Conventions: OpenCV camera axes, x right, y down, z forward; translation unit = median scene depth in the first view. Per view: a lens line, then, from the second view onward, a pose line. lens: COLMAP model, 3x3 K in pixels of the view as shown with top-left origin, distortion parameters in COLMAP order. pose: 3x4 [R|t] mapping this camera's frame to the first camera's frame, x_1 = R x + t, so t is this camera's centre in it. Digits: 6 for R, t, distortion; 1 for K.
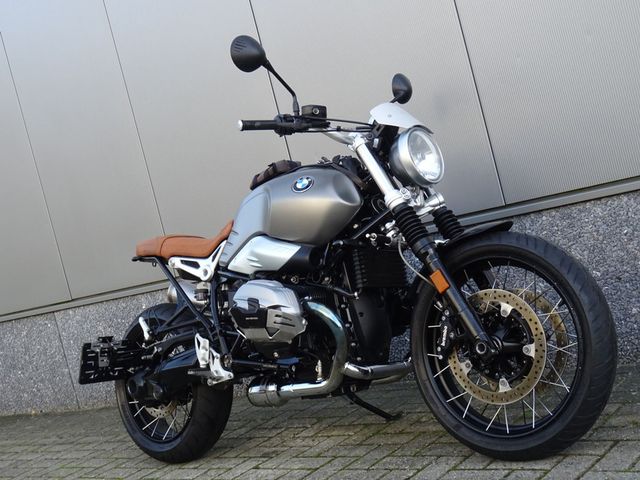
lens RADIAL K [[890.0, 0, 320.1], [0, 890.0, 239.7], [0, 0, 1]] dist [0.006745, 0.000000]
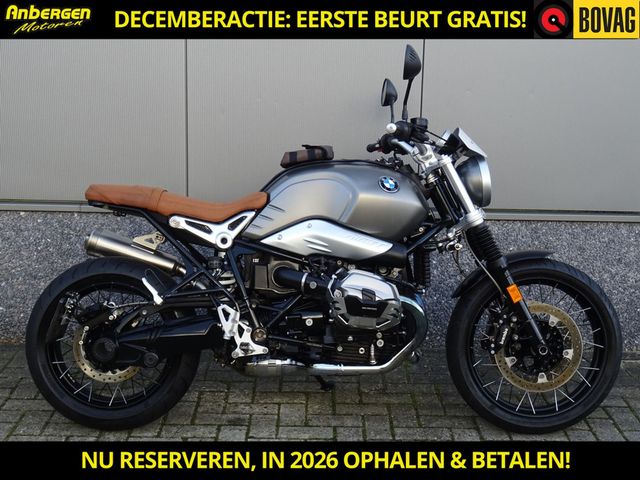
lens RADIAL K [[966.7, 0, 320.0], [0, 966.7, 240.5], [0, 0, 1]] dist [-0.005029, 0.000000]
pose [[0.718779, 0.107047, 0.686948, -0.840714], [-0.182093, 0.982569, 0.037416, -0.022745], [-0.670969, -0.151982, 0.725742, 0.185760]]
